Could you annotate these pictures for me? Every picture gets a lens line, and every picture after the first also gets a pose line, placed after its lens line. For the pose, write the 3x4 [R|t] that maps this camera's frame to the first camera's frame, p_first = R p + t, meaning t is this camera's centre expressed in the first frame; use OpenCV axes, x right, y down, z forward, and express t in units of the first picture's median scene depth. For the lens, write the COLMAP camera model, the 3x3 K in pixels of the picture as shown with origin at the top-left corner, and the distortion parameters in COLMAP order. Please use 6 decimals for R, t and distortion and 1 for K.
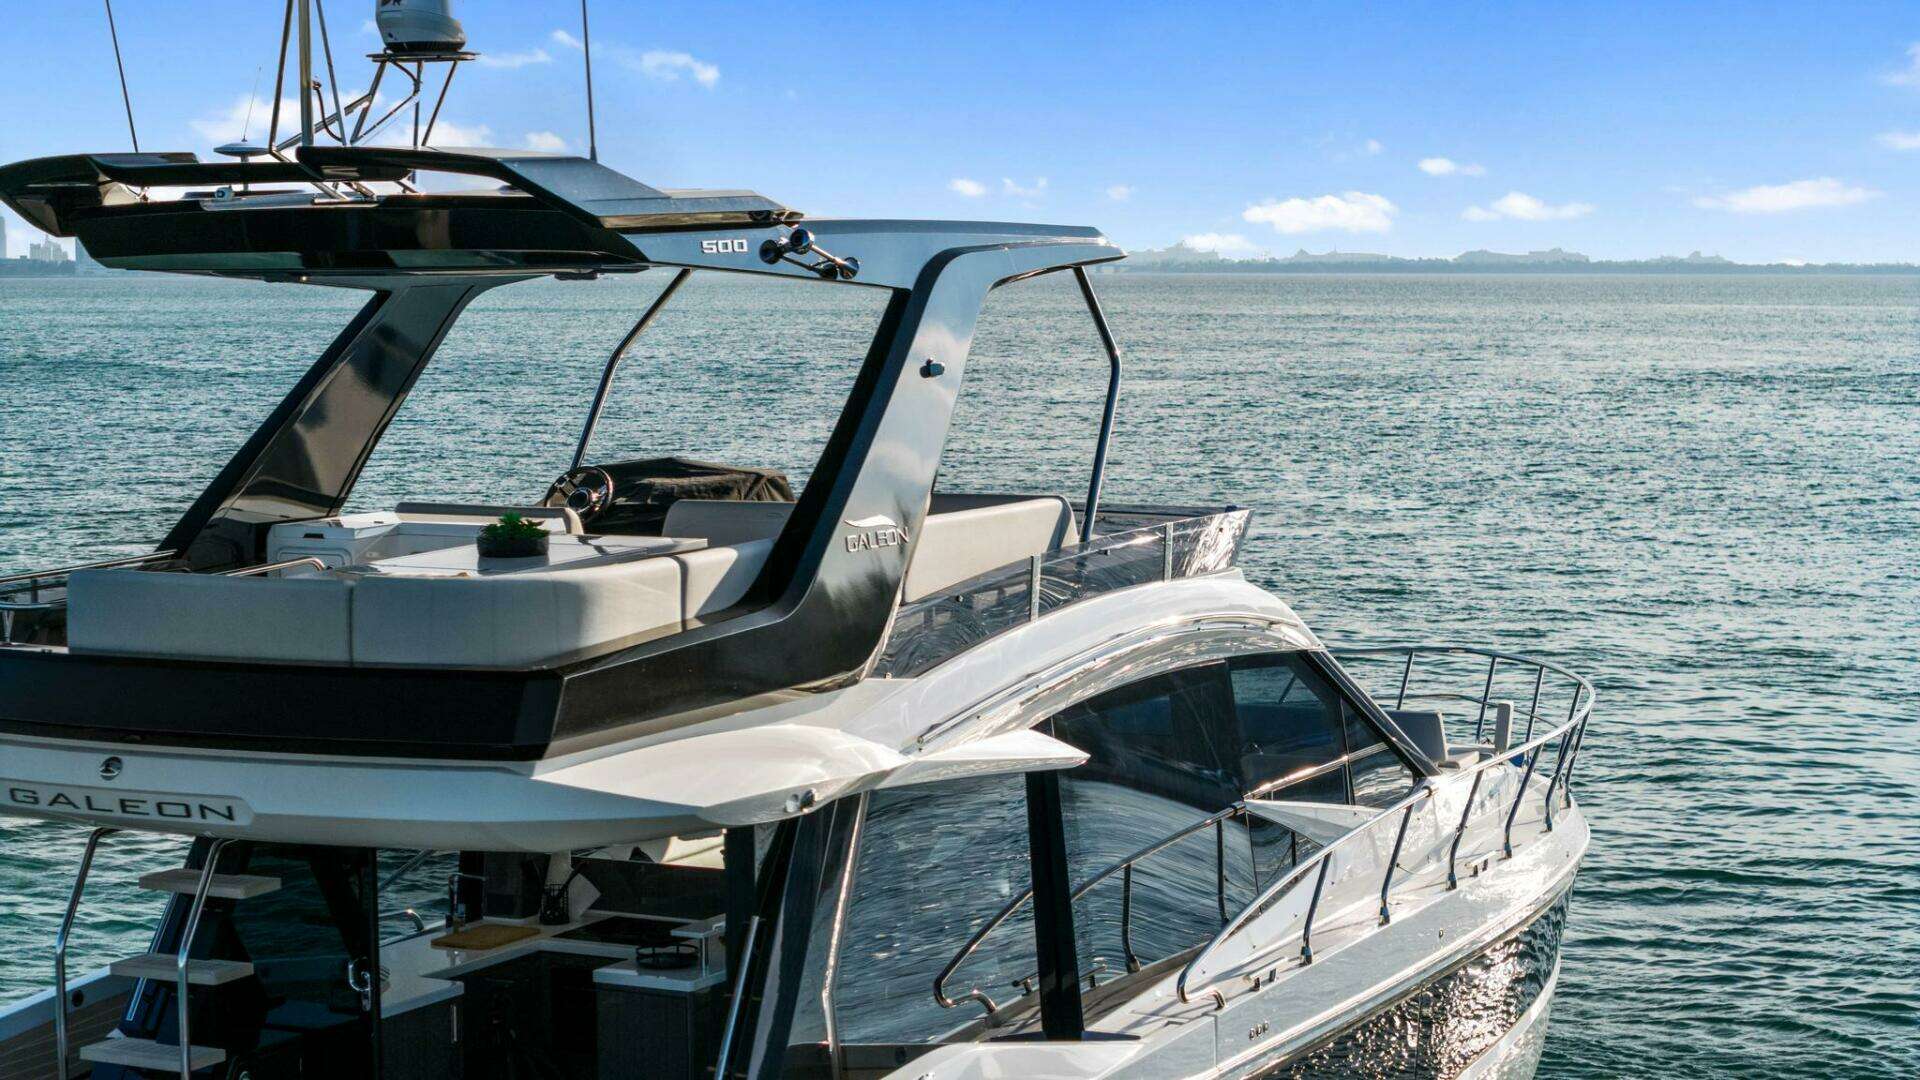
lens RADIAL K [[3856.8, 0, 960.0], [0, 3856.8, 540.0], [0, 0, 1]] dist [-0.074440, -0.189183]
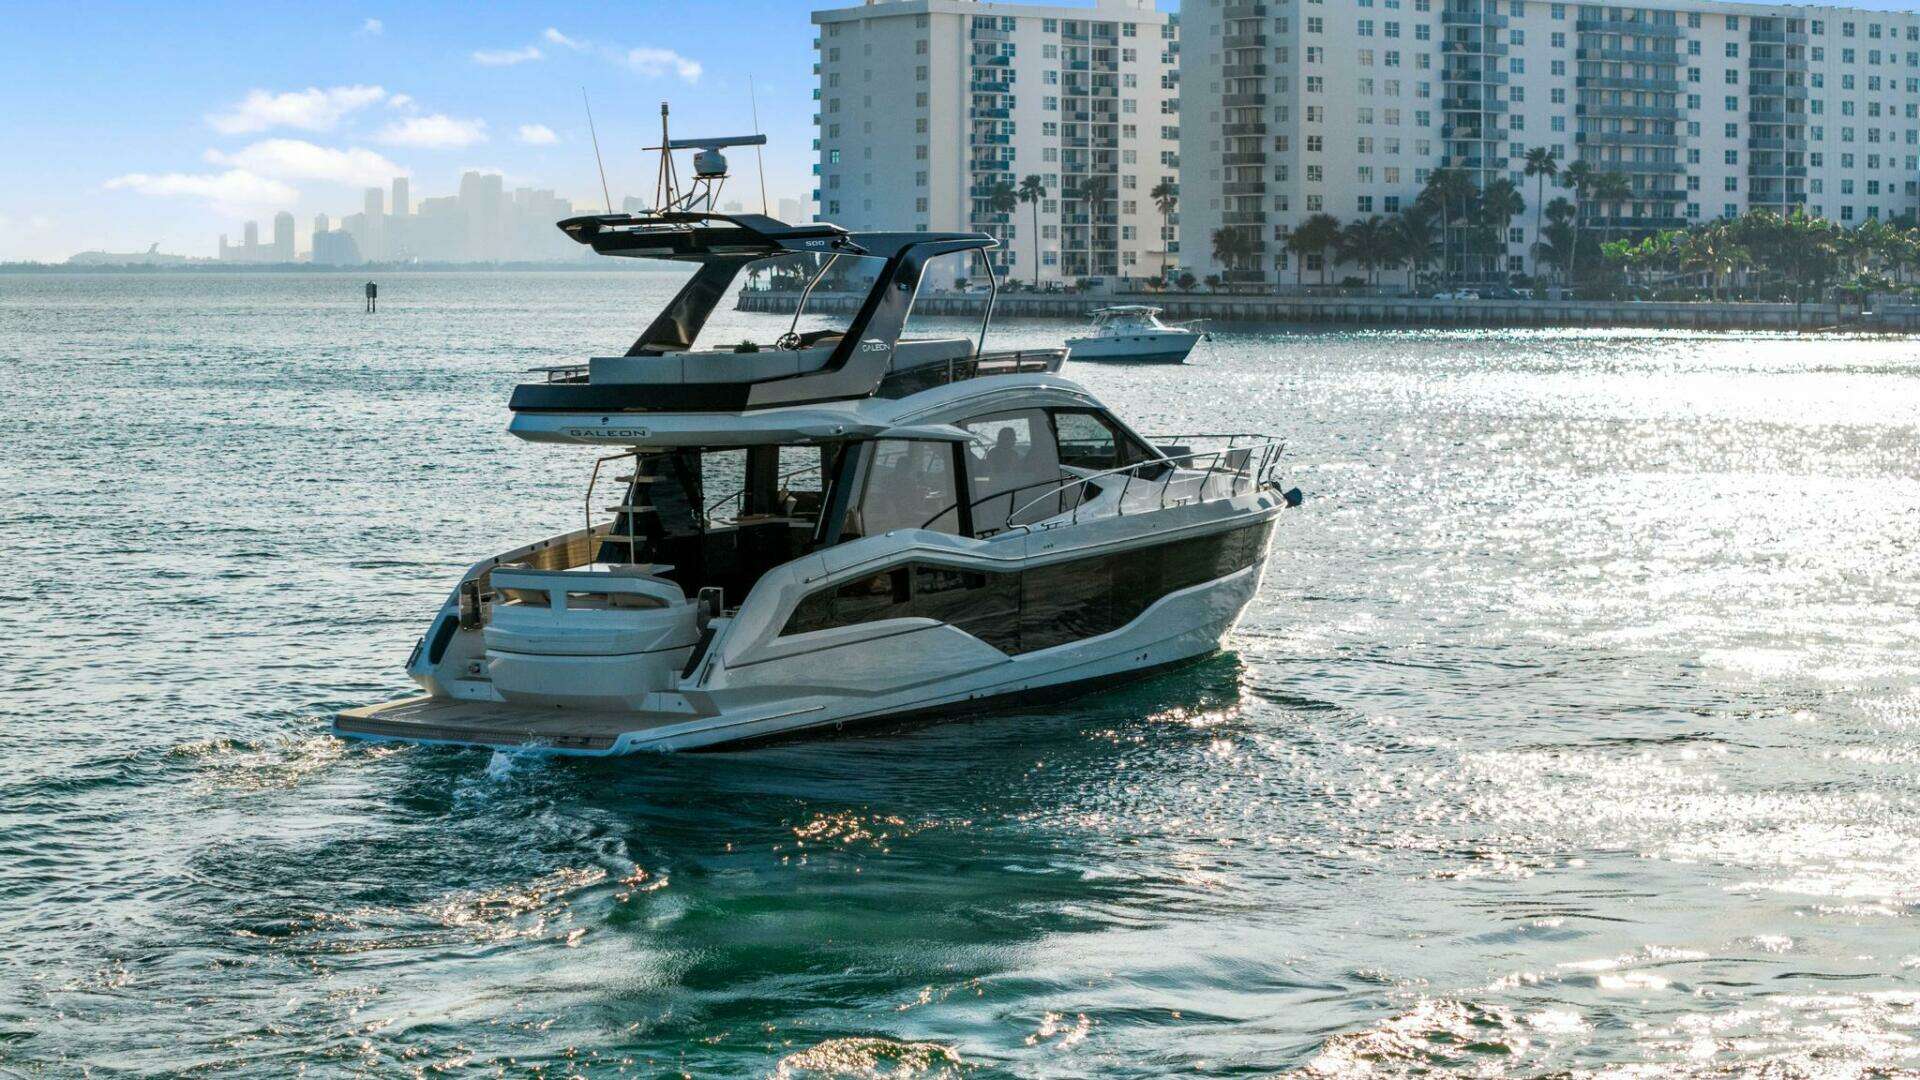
lens RADIAL K [[3856.8, 0, 960.0], [0, 3856.8, 540.0], [0, 0, 1]] dist [-0.074440, -0.189183]
pose [[0.992363, -0.011960, -0.122769, 0.376912], [0.012141, 0.999926, 0.000731, 0.136656], [0.122752, -0.002216, 0.992435, -1.742794]]
